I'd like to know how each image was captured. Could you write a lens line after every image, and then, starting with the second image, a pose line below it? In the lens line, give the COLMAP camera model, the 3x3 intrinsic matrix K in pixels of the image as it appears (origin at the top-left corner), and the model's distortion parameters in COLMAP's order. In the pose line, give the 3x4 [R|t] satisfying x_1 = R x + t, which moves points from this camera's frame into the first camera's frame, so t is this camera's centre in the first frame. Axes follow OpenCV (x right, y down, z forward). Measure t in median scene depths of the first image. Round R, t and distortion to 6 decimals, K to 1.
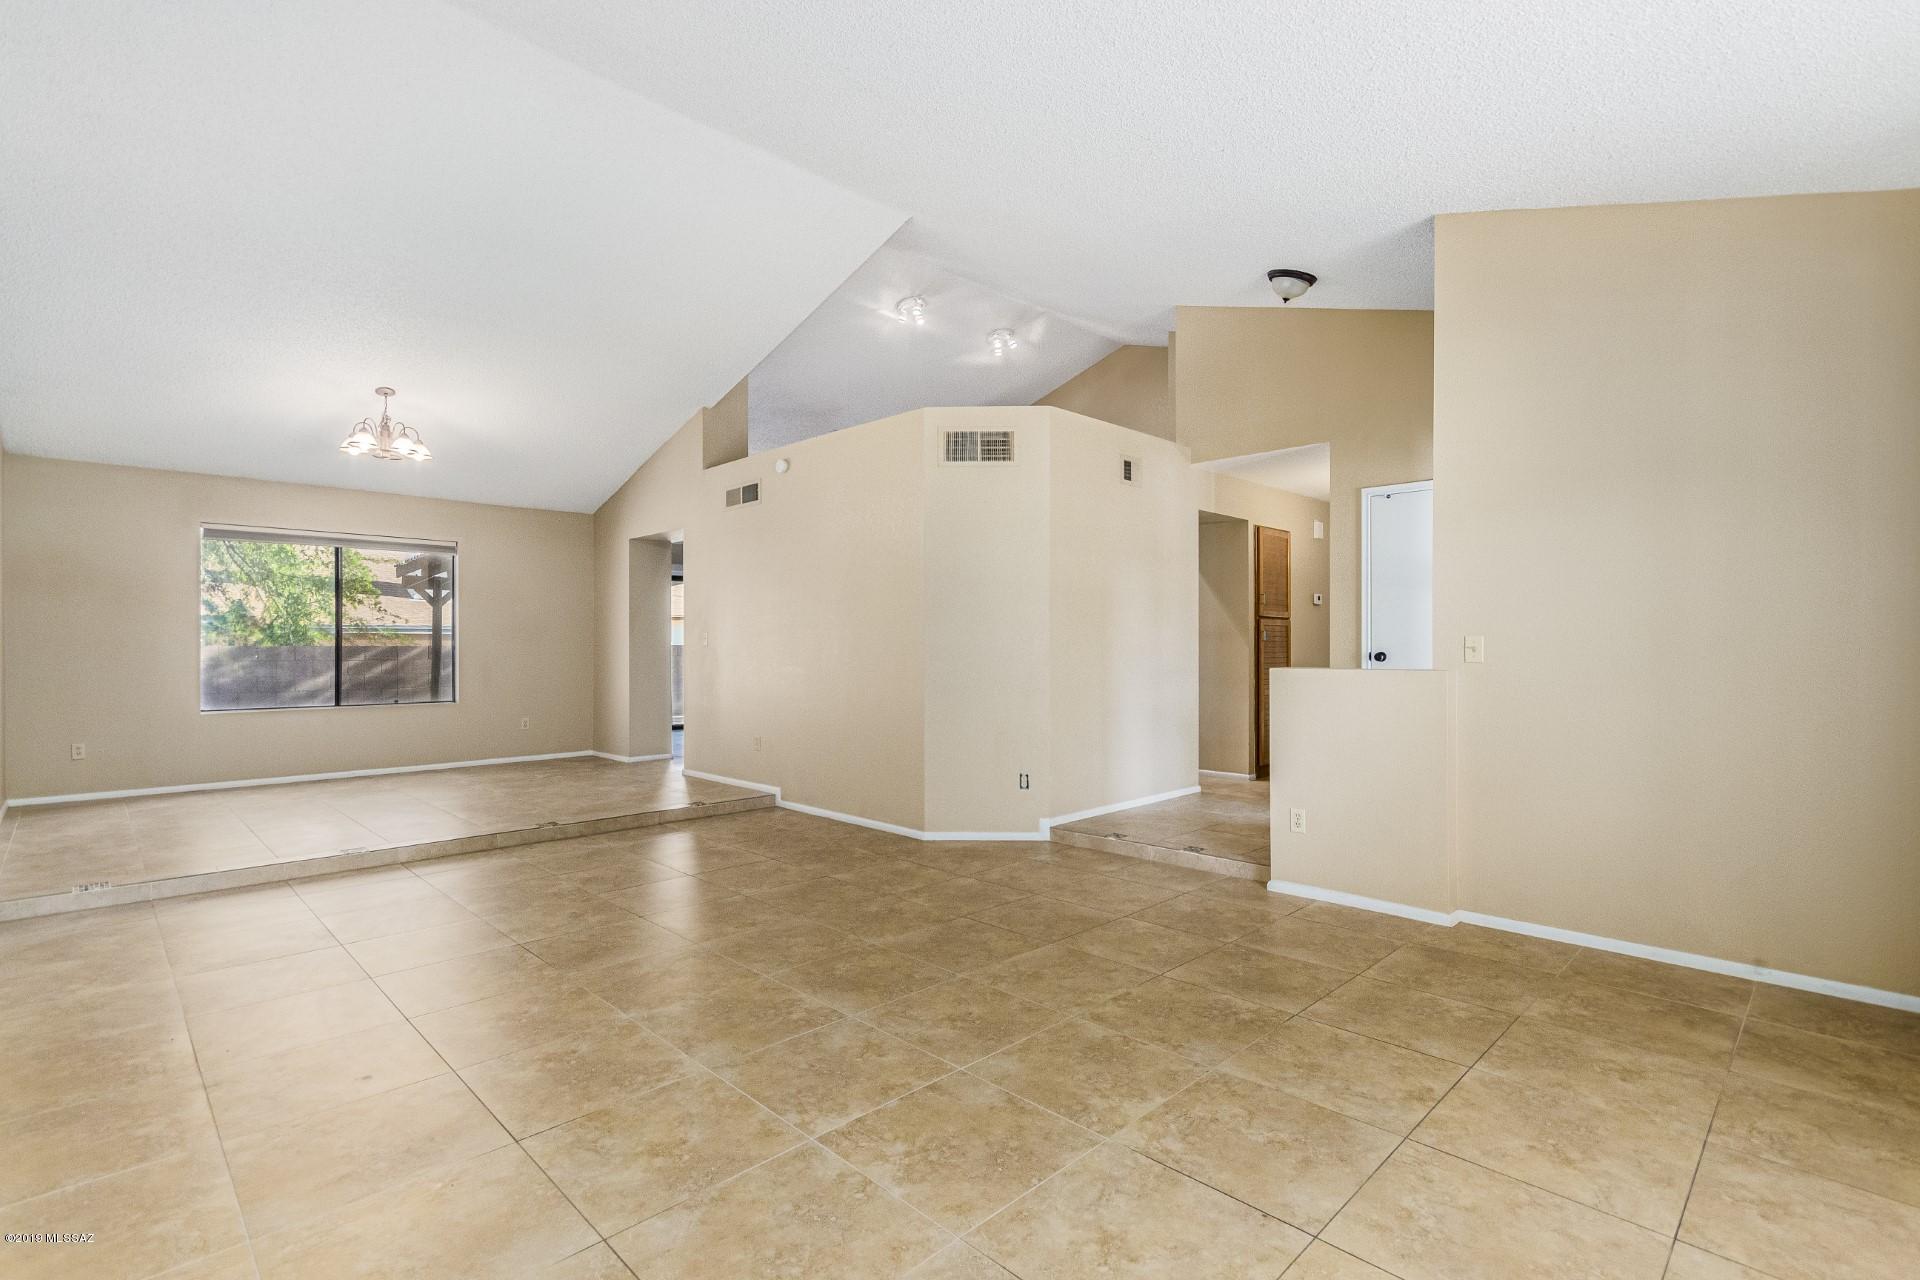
lens RADIAL K [[897.4, 0, 959.9], [0, 897.4, 648.1], [0, 0, 1]] dist [-0.000172, -0.000927]
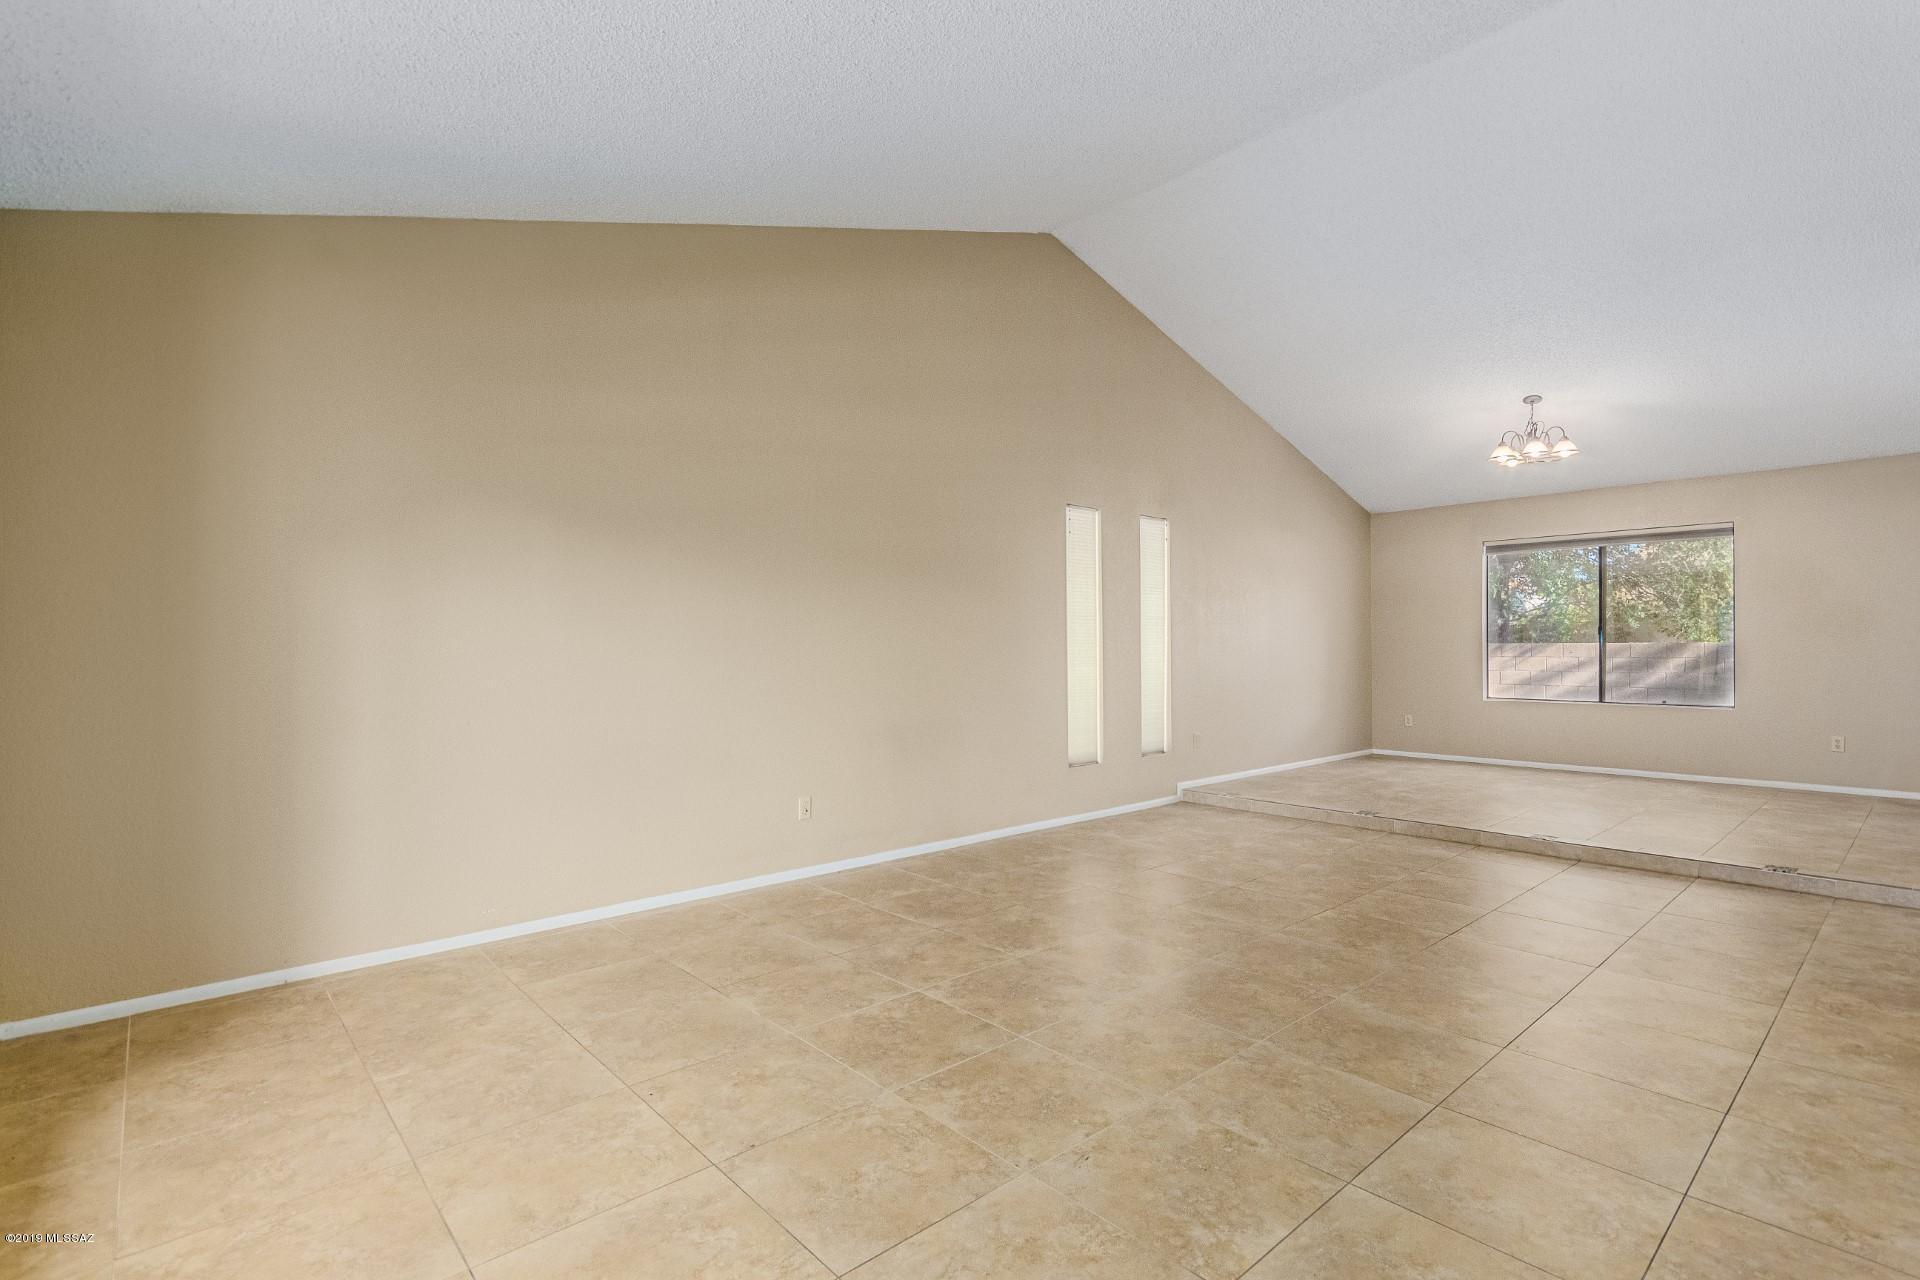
lens RADIAL K [[897.4, 0, 959.9], [0, 897.4, 648.1], [0, 0, 1]] dist [-0.000172, -0.000927]
pose [[-0.054227, 0.002940, -0.998524, 1.038696], [0.003993, 0.999988, 0.002728, -0.006267], [0.998521, -0.003839, -0.054238, 0.937446]]
